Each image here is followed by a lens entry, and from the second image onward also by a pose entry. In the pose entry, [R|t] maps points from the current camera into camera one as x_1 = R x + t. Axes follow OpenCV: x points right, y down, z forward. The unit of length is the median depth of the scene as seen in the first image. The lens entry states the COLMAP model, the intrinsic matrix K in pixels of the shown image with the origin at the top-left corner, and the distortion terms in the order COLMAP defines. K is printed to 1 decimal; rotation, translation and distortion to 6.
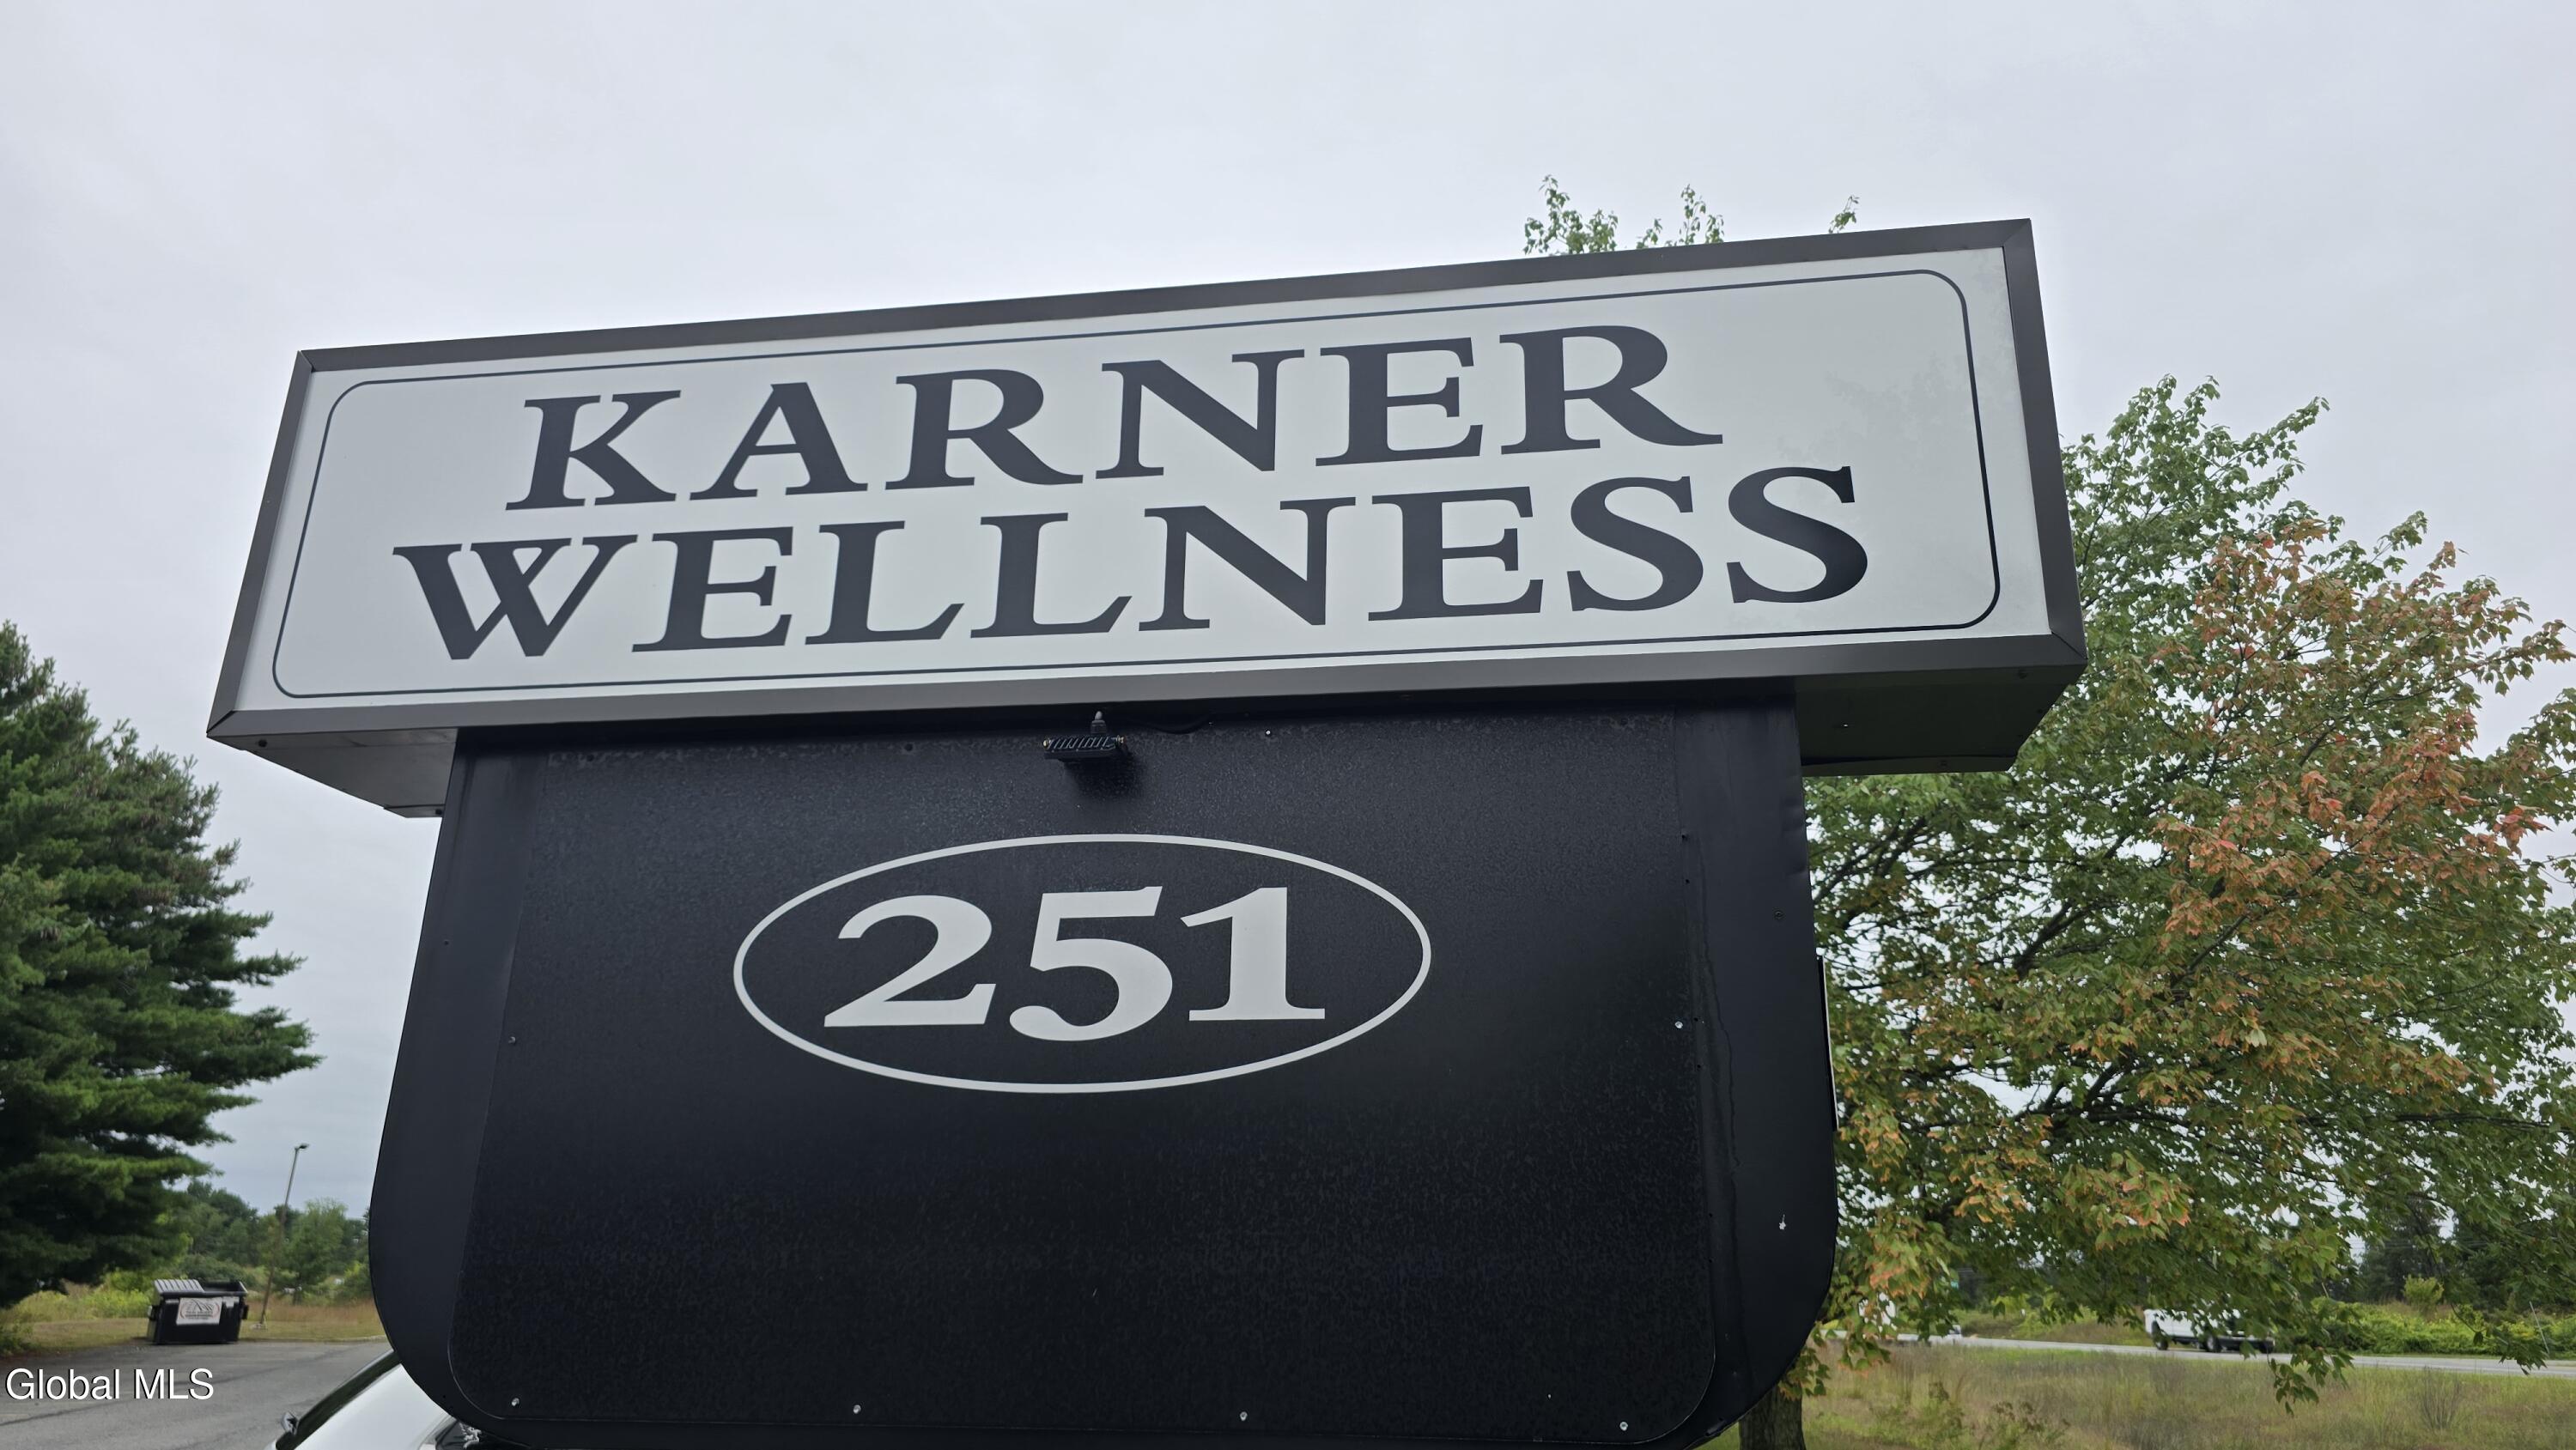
lens RADIAL K [[1714.0, 0, 1289.7], [0, 1714.0, 717.8], [0, 0, 1]] dist [0.051983, 0.000214]
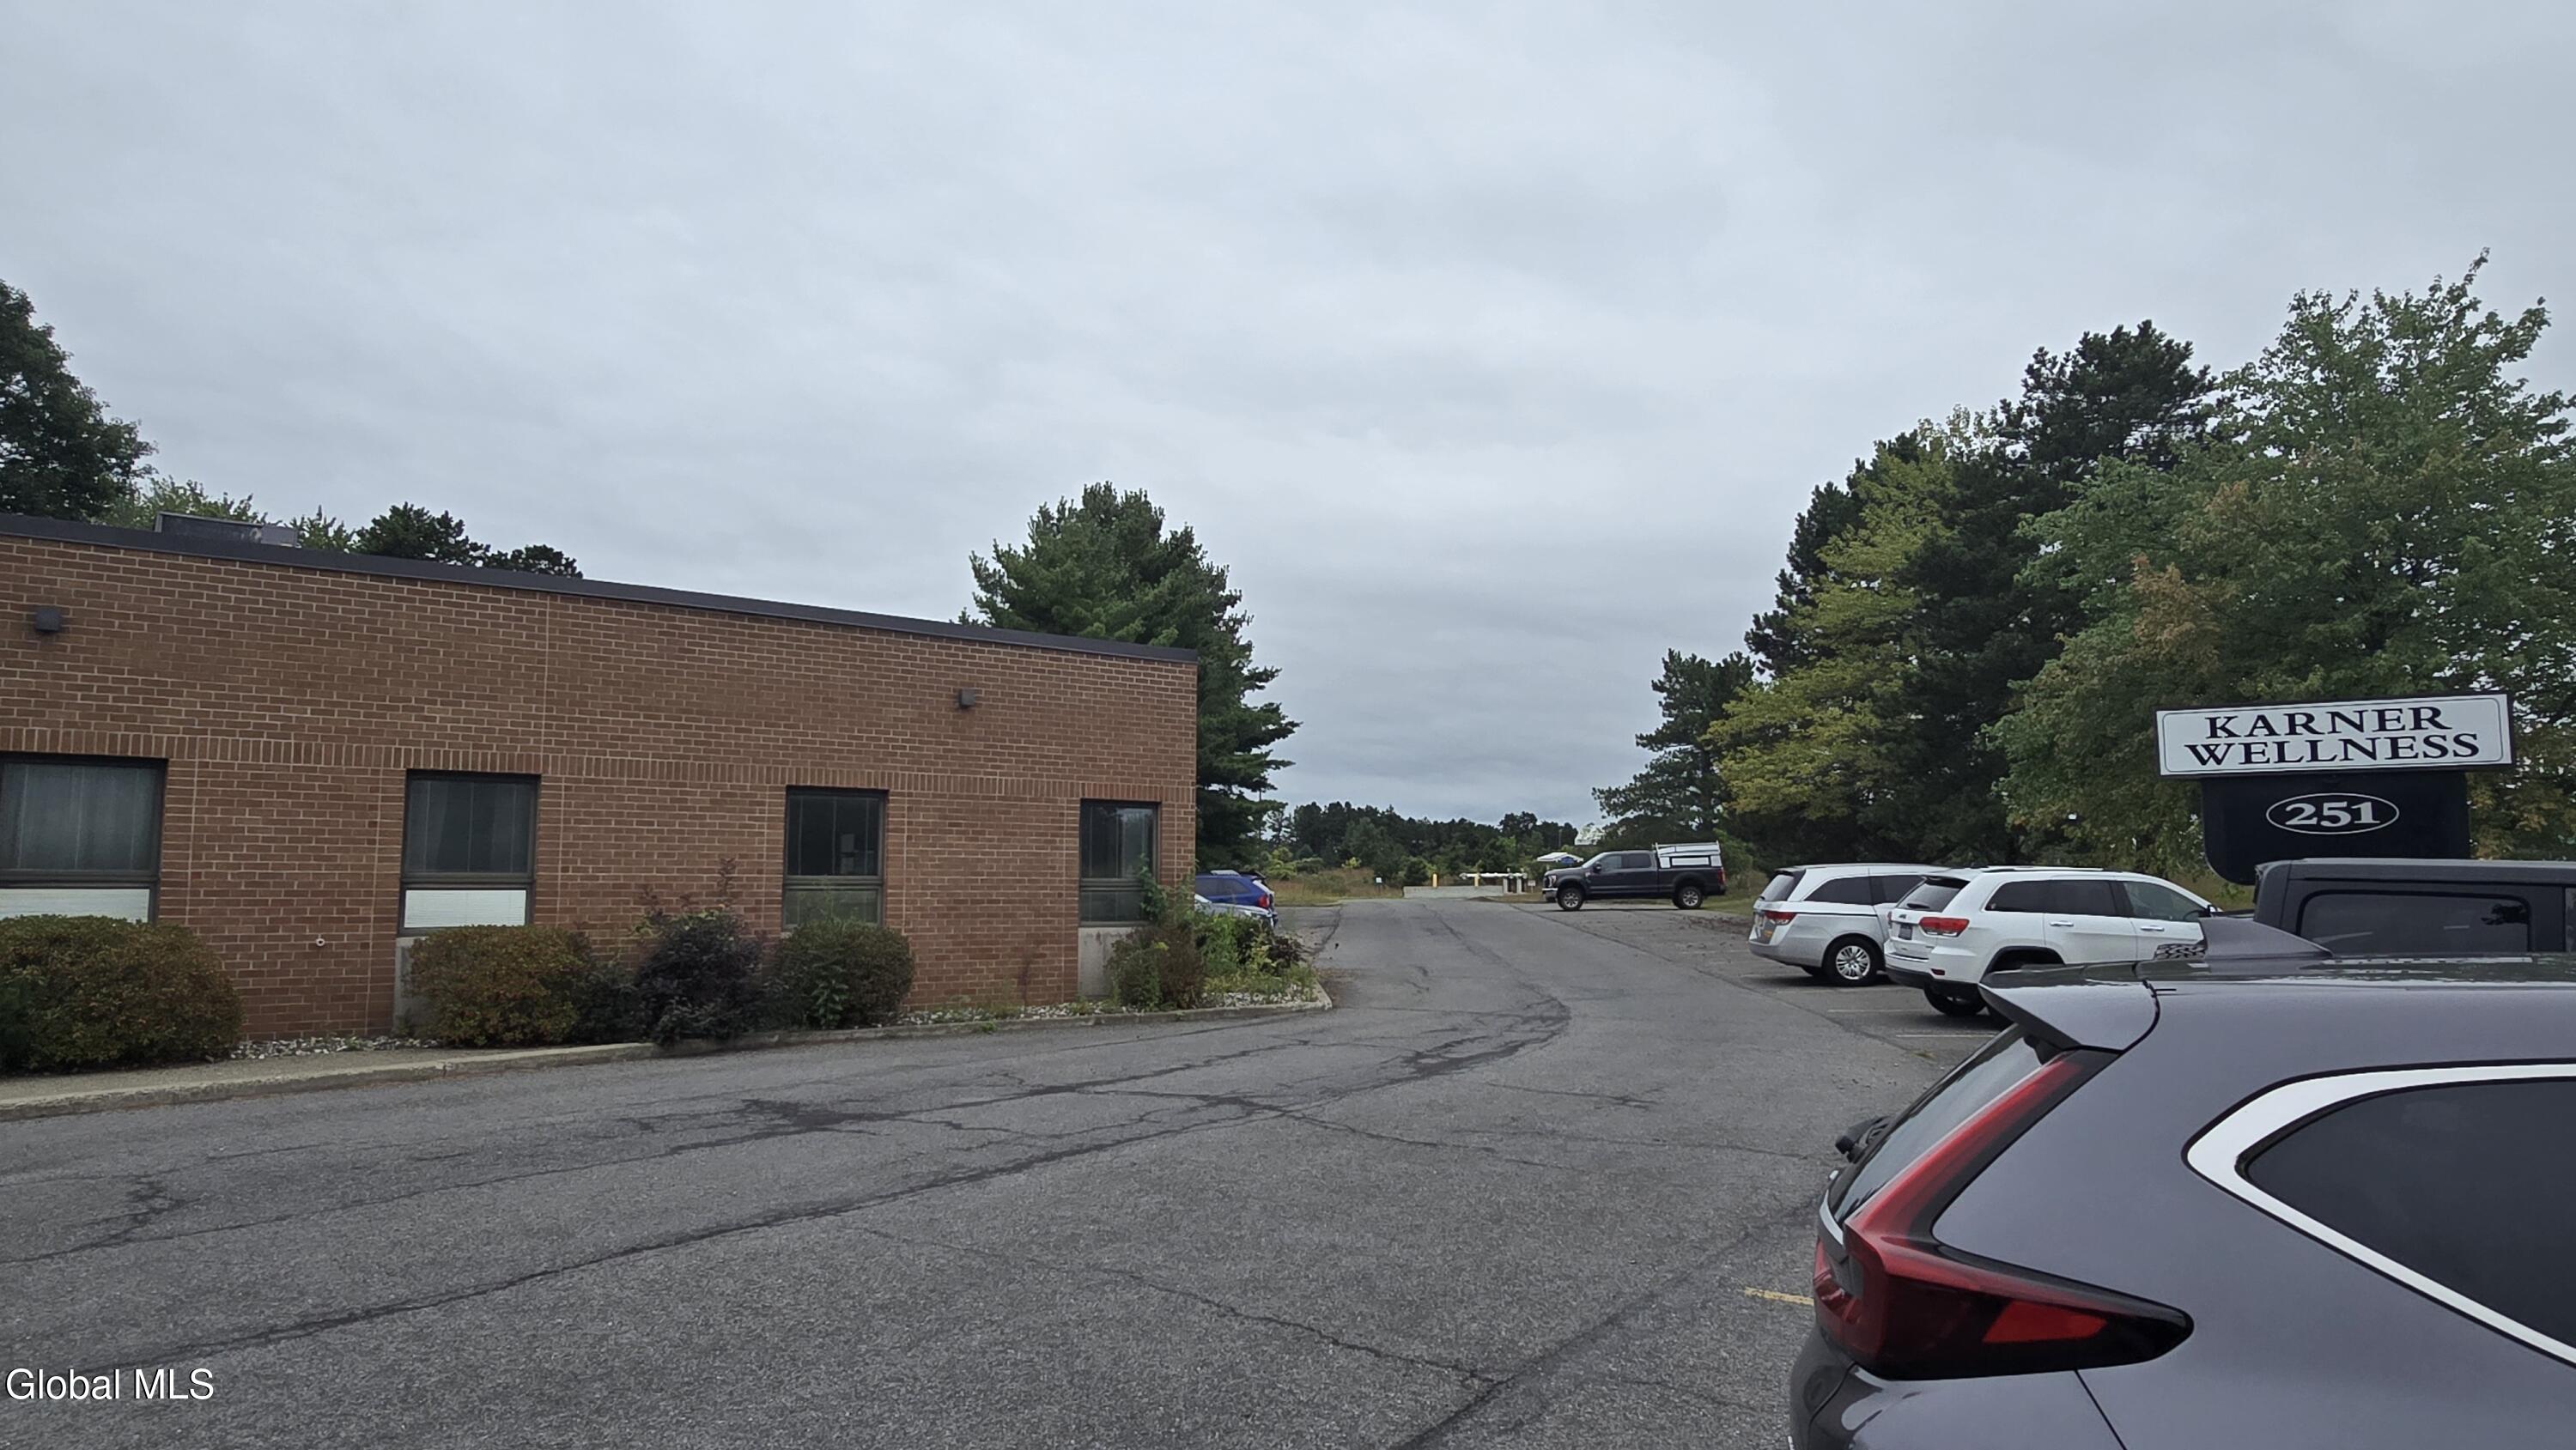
lens RADIAL K [[1599.1, 0, 1284.1], [0, 1599.1, 713.2], [0, 0, 1]] dist [-0.005727, -0.002907]
pose [[0.934330, -0.055417, -0.352076, -1.590059], [0.130098, 0.972705, 0.192147, -1.793765], [0.331817, -0.225333, 0.916036, -5.413810]]
